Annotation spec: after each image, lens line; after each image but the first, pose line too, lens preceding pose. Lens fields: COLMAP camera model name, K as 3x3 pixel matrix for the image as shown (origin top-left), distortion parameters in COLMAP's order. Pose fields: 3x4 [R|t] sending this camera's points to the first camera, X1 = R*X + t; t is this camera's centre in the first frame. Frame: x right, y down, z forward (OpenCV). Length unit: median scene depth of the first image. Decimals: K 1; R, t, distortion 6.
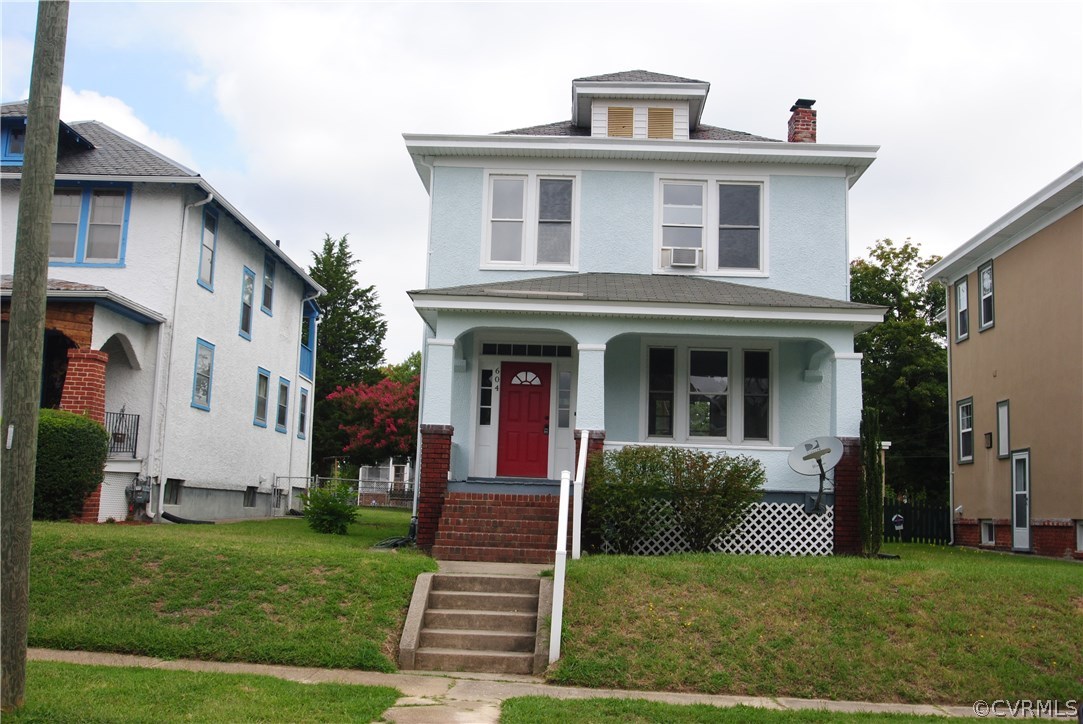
lens RADIAL K [[1112.0, 0, 542.2], [0, 1112.0, 361.9], [0, 0, 1]] dist [-0.073281, 0.000000]
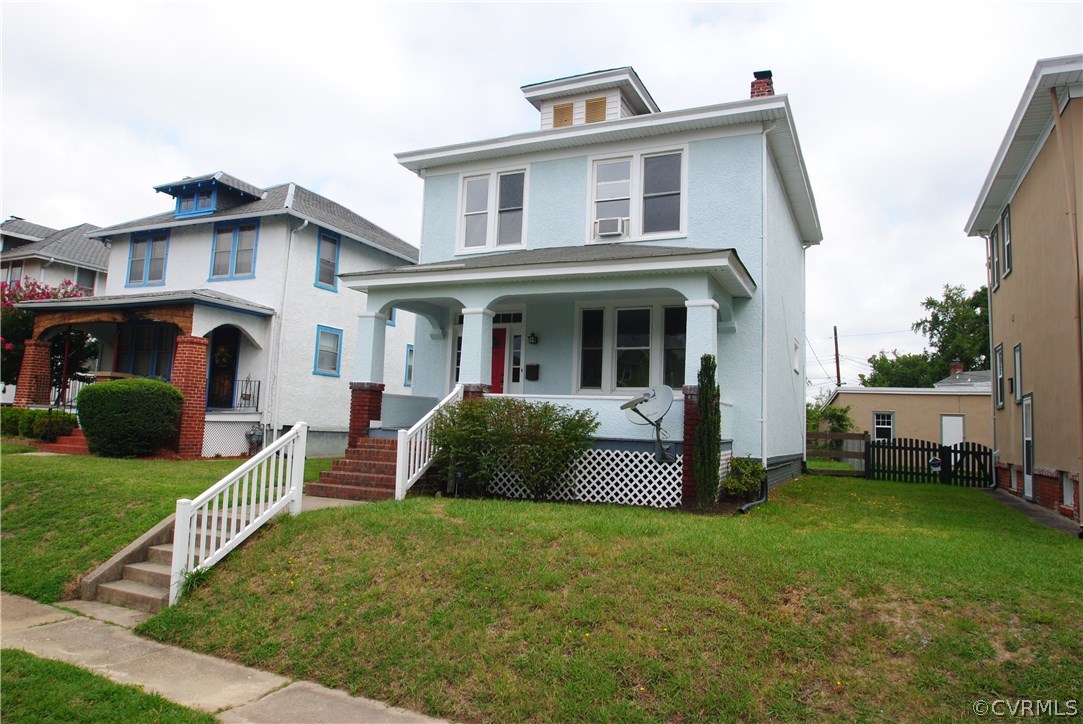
lens RADIAL K [[718.3, 0, 539.5], [0, 718.3, 361.2], [0, 0, 1]] dist [-0.036887, -0.005928]
pose [[0.917335, -0.035159, -0.396562, 0.341738], [0.044522, 0.998904, 0.014426, 0.026447], [0.395620, -0.030889, 0.917895, 0.306542]]
